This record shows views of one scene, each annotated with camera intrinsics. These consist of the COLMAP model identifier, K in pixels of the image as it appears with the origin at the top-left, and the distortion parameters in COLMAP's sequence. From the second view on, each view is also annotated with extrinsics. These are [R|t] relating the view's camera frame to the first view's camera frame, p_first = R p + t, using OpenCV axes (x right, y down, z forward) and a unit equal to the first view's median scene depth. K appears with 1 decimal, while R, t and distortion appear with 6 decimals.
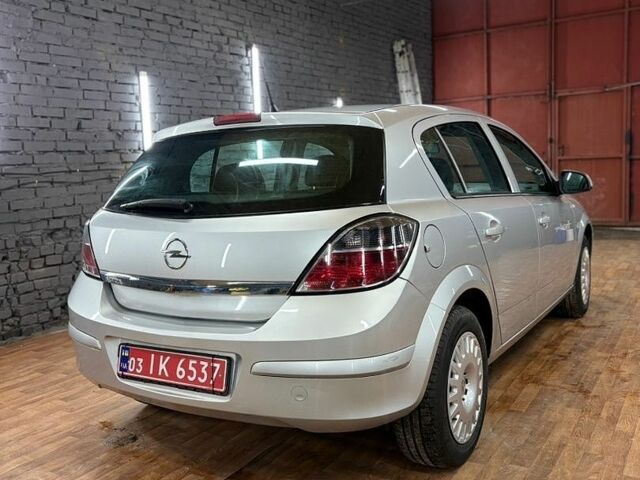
lens RADIAL K [[662.2, 0, 320.0], [0, 662.2, 240.0], [0, 0, 1]] dist [0.007808, 0.012518]
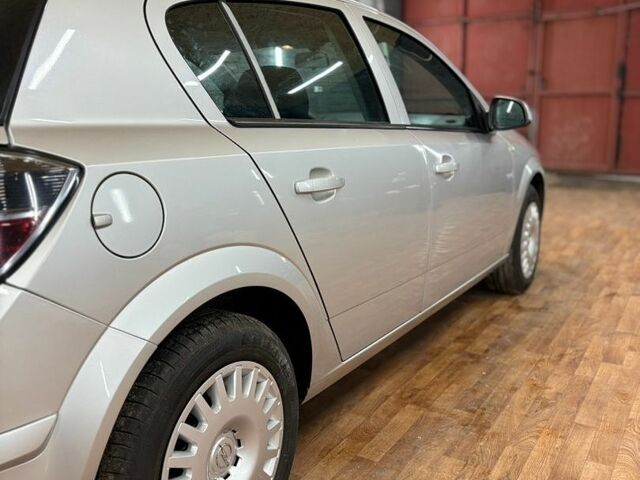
lens RADIAL K [[662.2, 0, 320.0], [0, 662.2, 240.0], [0, 0, 1]] dist [0.007808, 0.012518]
pose [[0.999470, 0.032439, 0.002729, 0.180370], [-0.032552, 0.994860, 0.095888, -0.014283], [0.000396, -0.095926, 0.995388, 0.275946]]
